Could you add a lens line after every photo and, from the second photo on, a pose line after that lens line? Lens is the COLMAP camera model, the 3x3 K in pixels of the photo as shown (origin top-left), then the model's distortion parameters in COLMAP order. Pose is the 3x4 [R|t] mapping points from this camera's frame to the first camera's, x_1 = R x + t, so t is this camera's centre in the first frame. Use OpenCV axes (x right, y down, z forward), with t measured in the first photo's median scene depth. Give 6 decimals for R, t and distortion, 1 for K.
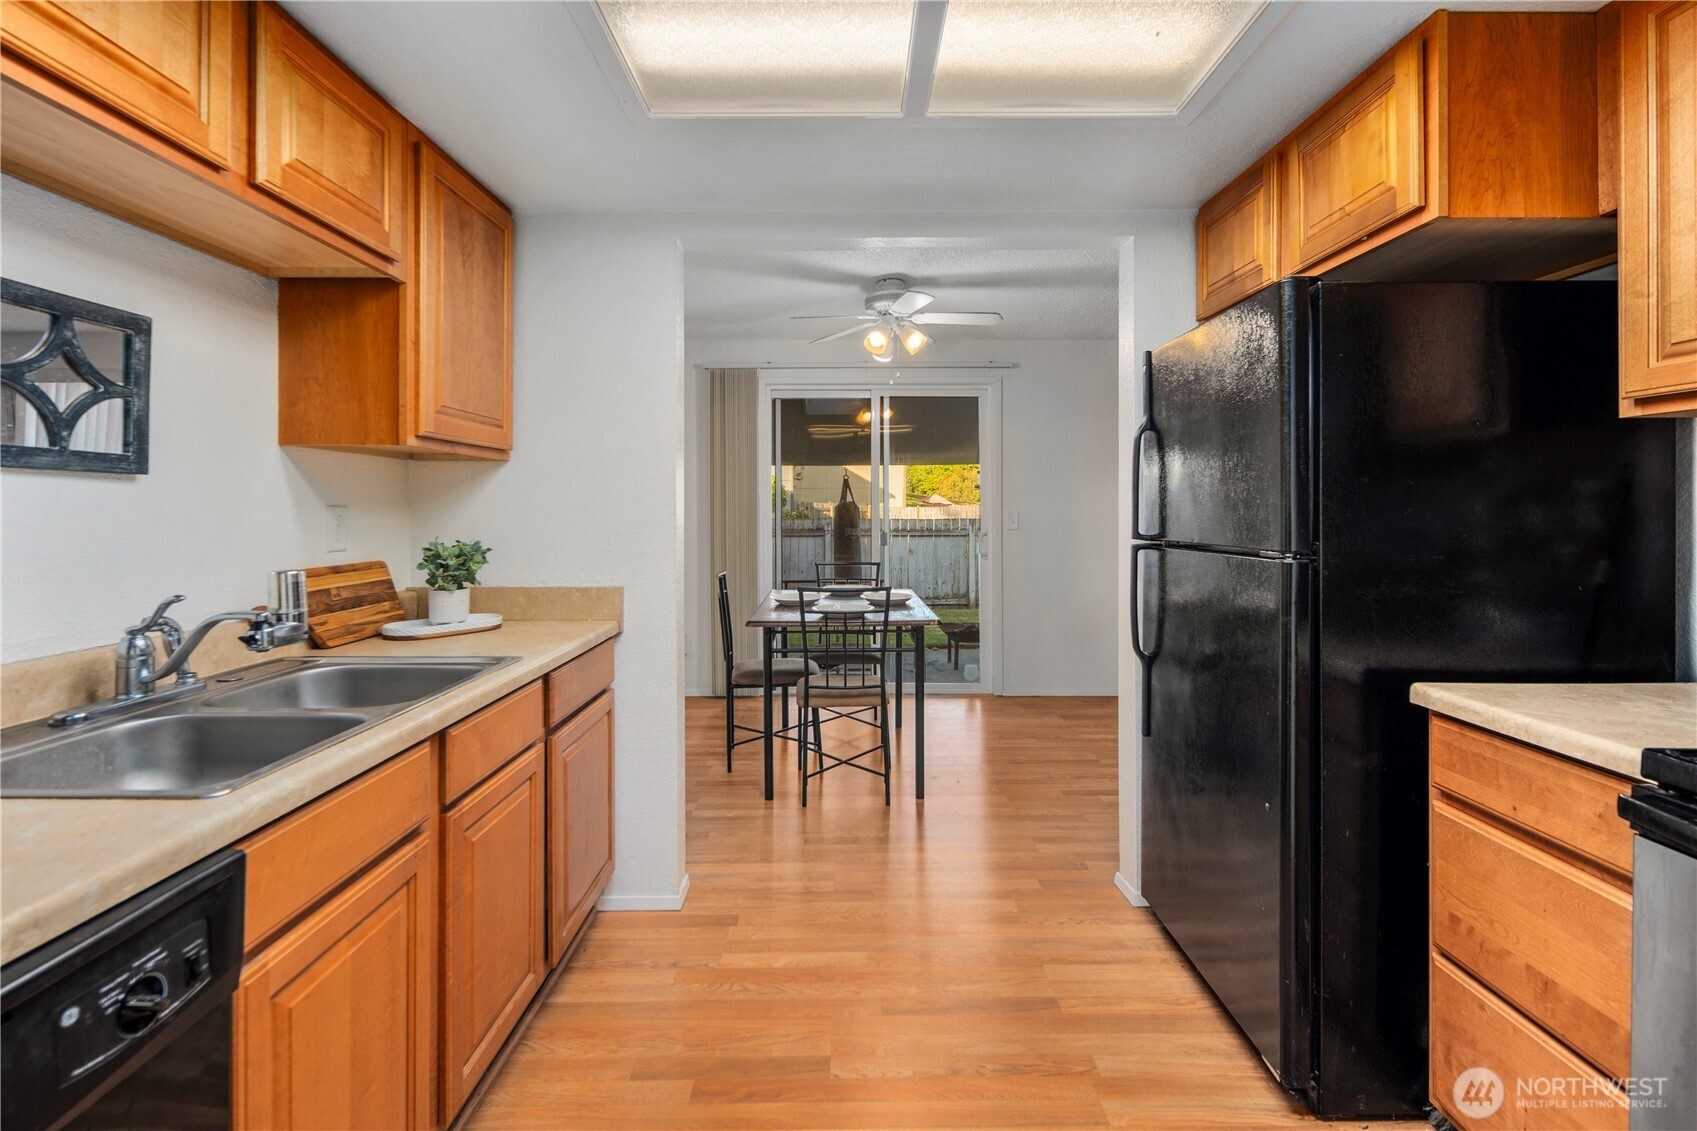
lens RADIAL K [[748.8, 0, 835.3], [0, 748.8, 513.9], [0, 0, 1]] dist [0.001433, -0.002105]
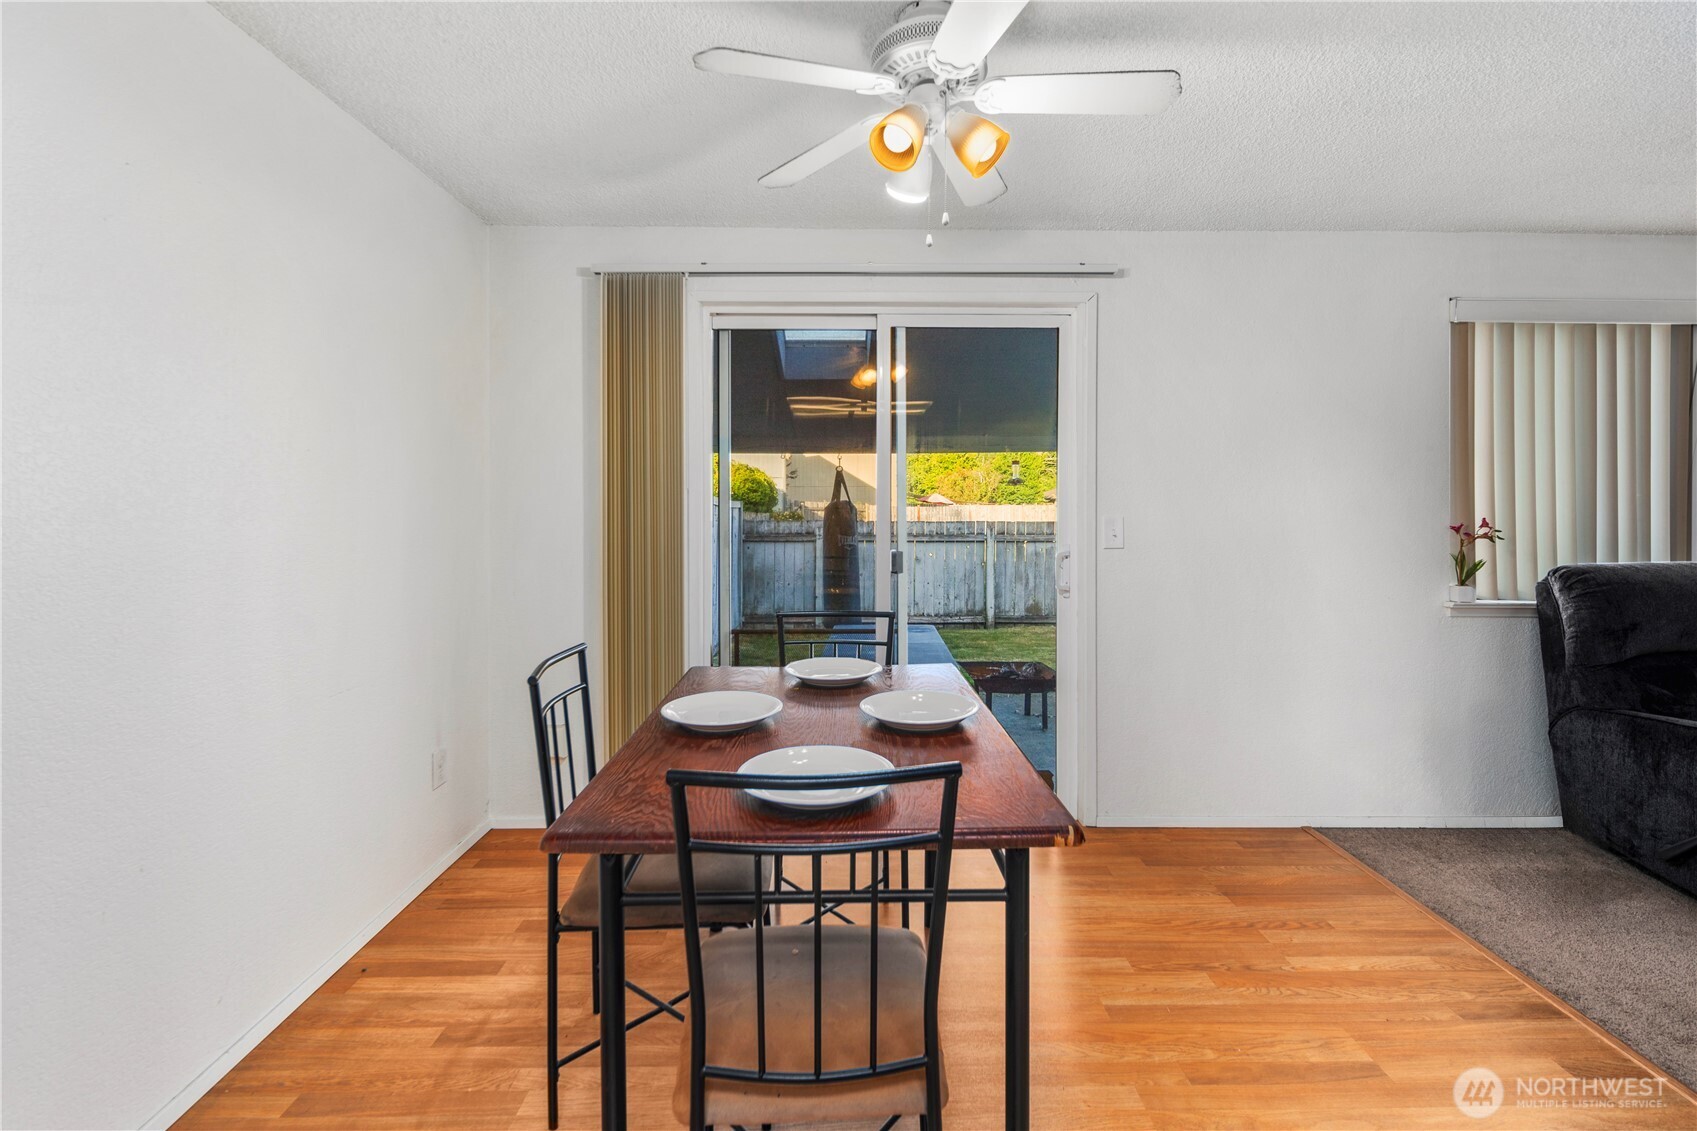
lens RADIAL K [[748.8, 0, 846.0], [0, 748.8, 513.8], [0, 0, 1]] dist [0.001433, -0.002105]
pose [[0.999835, 0.003442, 0.017836, 0.029282], [-0.003459, 0.999994, 0.000914, -0.013845], [-0.017833, -0.000975, 0.999841, 0.919312]]
